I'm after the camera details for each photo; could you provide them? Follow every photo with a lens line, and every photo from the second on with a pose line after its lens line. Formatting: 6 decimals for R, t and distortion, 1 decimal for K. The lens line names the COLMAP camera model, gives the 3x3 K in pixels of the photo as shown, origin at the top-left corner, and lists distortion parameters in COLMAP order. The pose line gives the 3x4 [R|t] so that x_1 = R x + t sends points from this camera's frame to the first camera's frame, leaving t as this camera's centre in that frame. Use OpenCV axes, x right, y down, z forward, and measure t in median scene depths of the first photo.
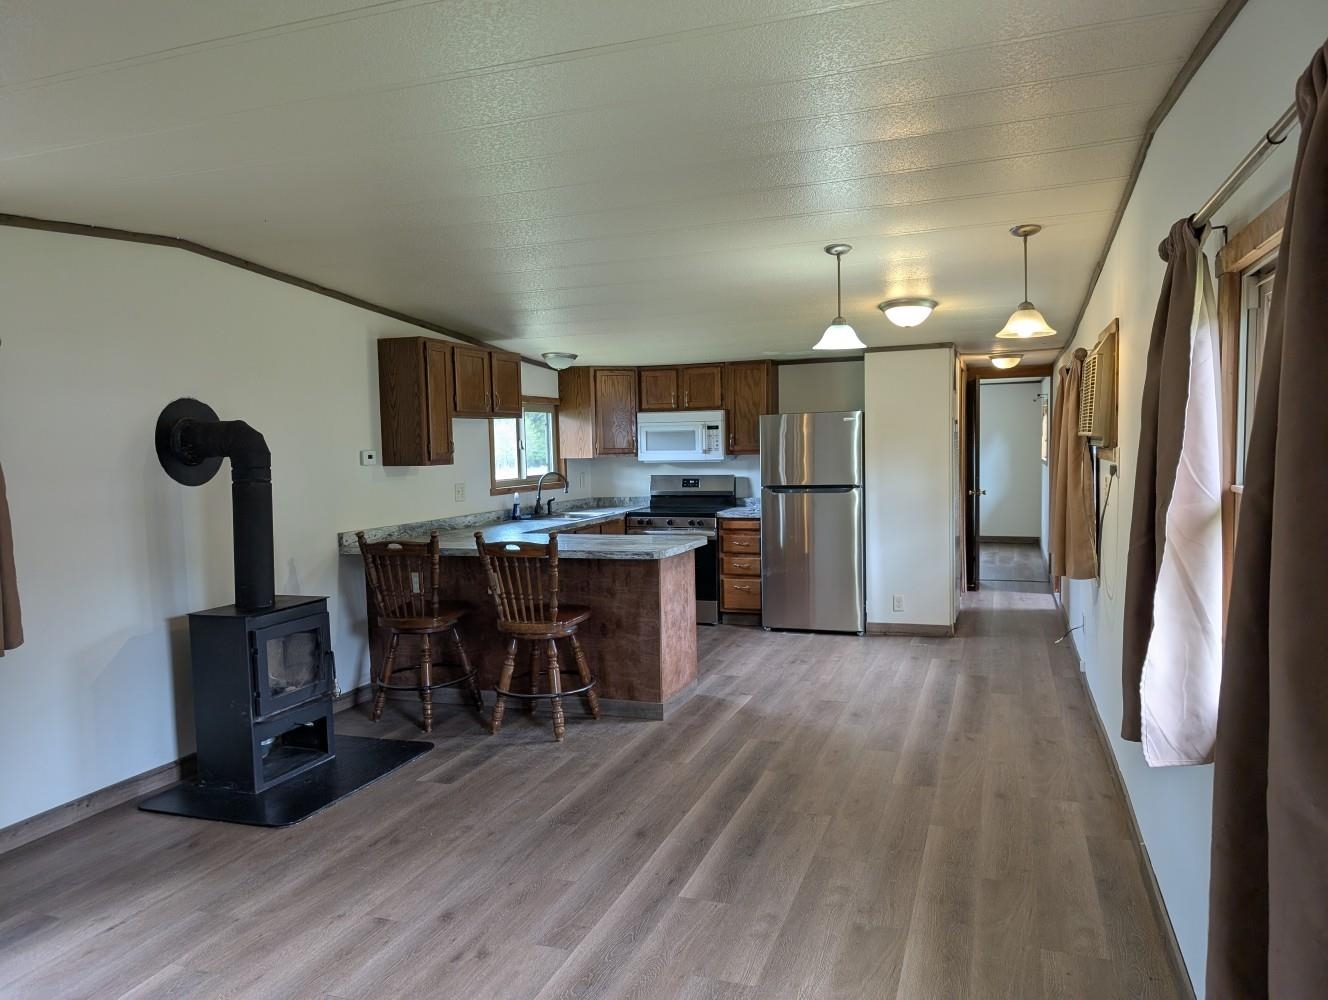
lens RADIAL K [[953.5, 0, 652.1], [0, 953.5, 507.5], [0, 0, 1]] dist [0.044573, -0.057452]
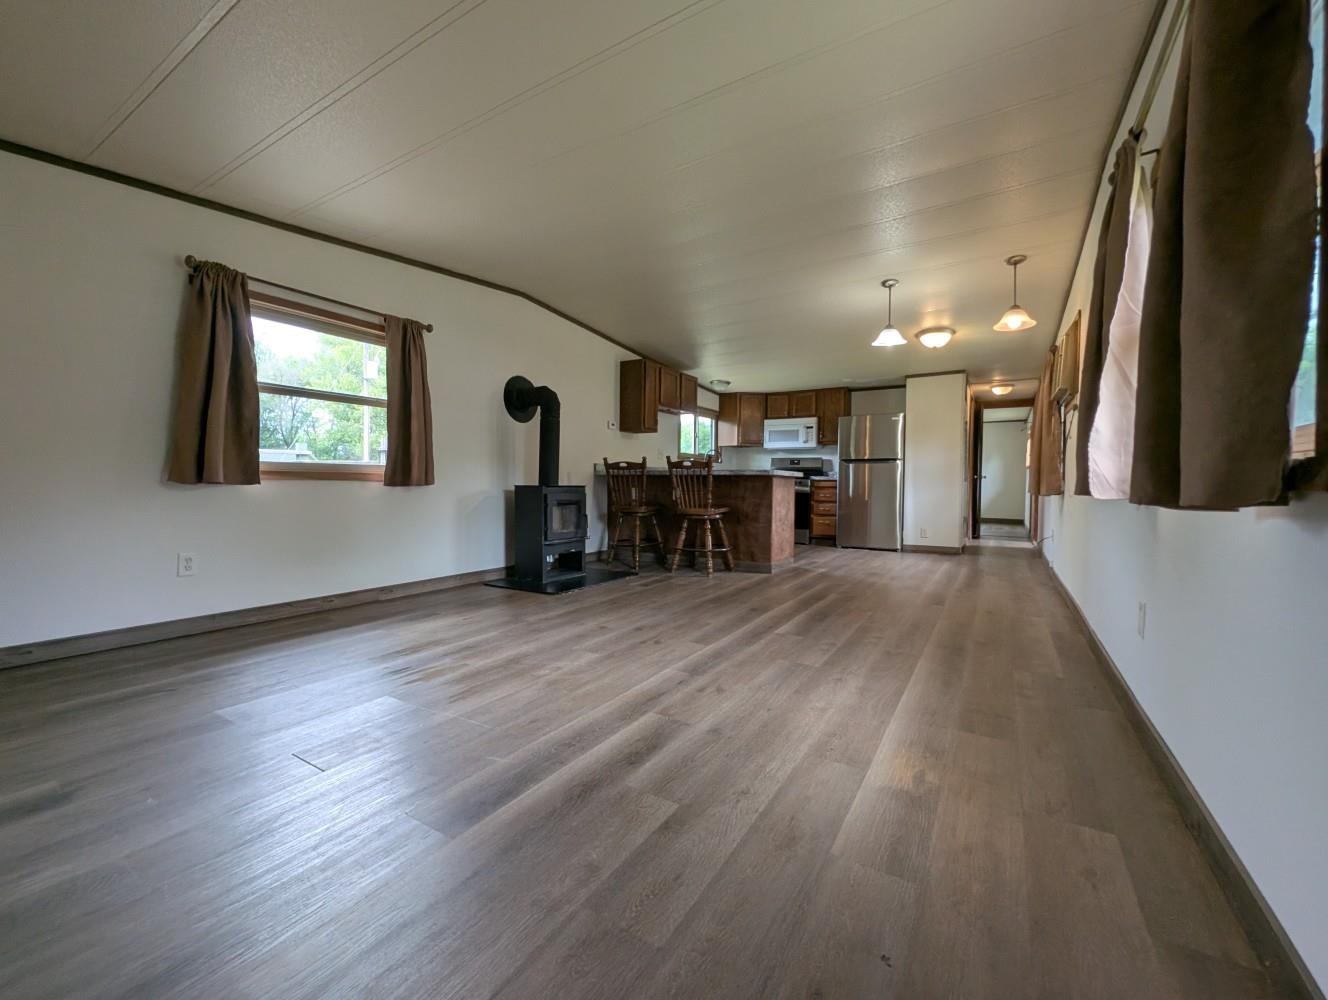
lens RADIAL K [[546.4, 0, 661.1], [0, 546.4, 497.9], [0, 0, 1]] dist [0.002083, -0.001624]
pose [[0.978363, 0.037771, -0.203417, 0.011953], [-0.045714, 0.998359, -0.034491, 0.129254], [0.201780, 0.043044, 0.978485, 0.012128]]
